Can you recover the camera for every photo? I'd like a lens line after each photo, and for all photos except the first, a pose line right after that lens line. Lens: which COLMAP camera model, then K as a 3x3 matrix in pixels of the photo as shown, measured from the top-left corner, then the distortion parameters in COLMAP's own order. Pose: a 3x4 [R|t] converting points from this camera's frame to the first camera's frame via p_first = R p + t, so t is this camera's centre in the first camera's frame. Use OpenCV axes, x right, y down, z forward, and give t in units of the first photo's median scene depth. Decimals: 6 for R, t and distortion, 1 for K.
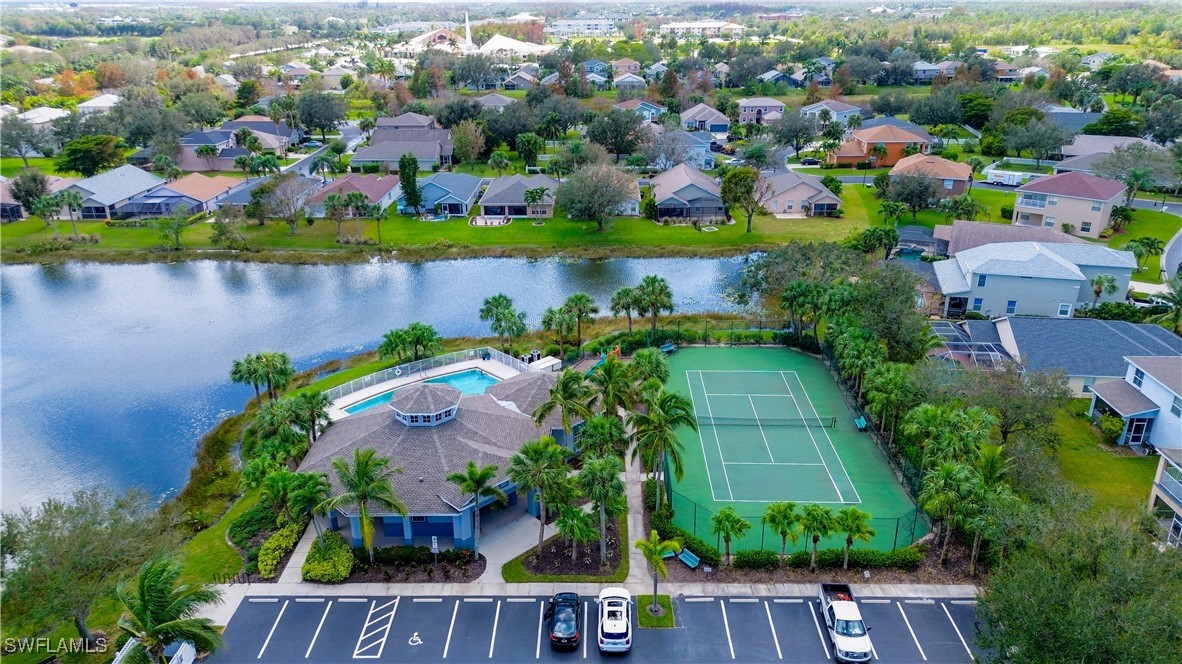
lens RADIAL K [[834.1, 0, 589.3], [0, 834.1, 331.1], [0, 0, 1]] dist [0.074994, -0.085895]
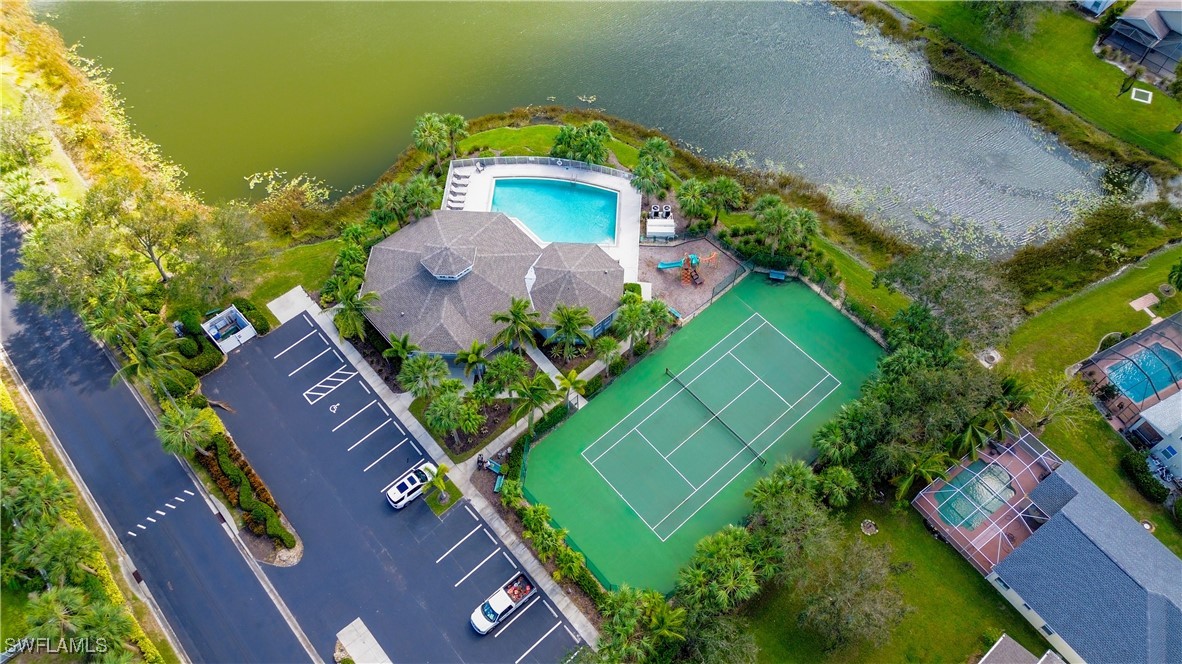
lens RADIAL K [[834.1, 0, 589.3], [0, 834.1, 331.1], [0, 0, 1]] dist [0.074994, -0.085895]
pose [[0.670357, 0.619477, -0.408497, 0.402625], [-0.258848, 0.711146, 0.653658, -0.536215], [0.695427, -0.332446, 0.637072, 0.217052]]
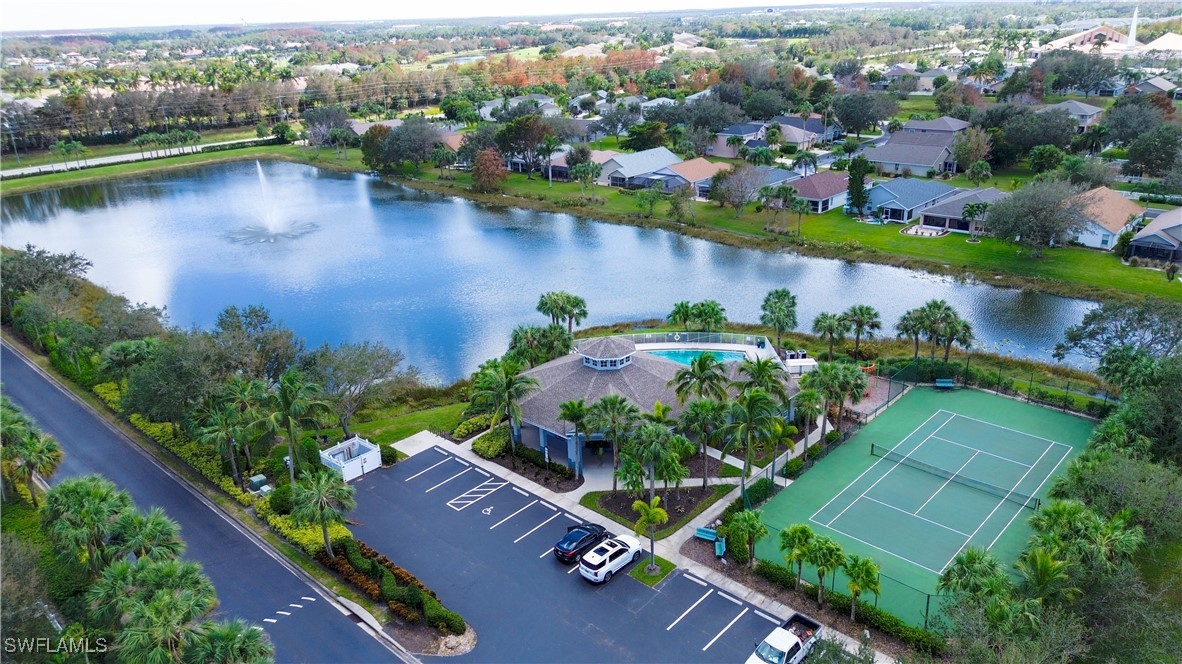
lens RADIAL K [[834.1, 0, 589.3], [0, 834.1, 331.1], [0, 0, 1]] dist [0.074994, -0.085895]
pose [[0.738478, 0.220855, -0.637082, 0.397039], [-0.220575, 0.971978, 0.081271, -0.025109], [0.637179, 0.080508, 0.766499, 0.051246]]
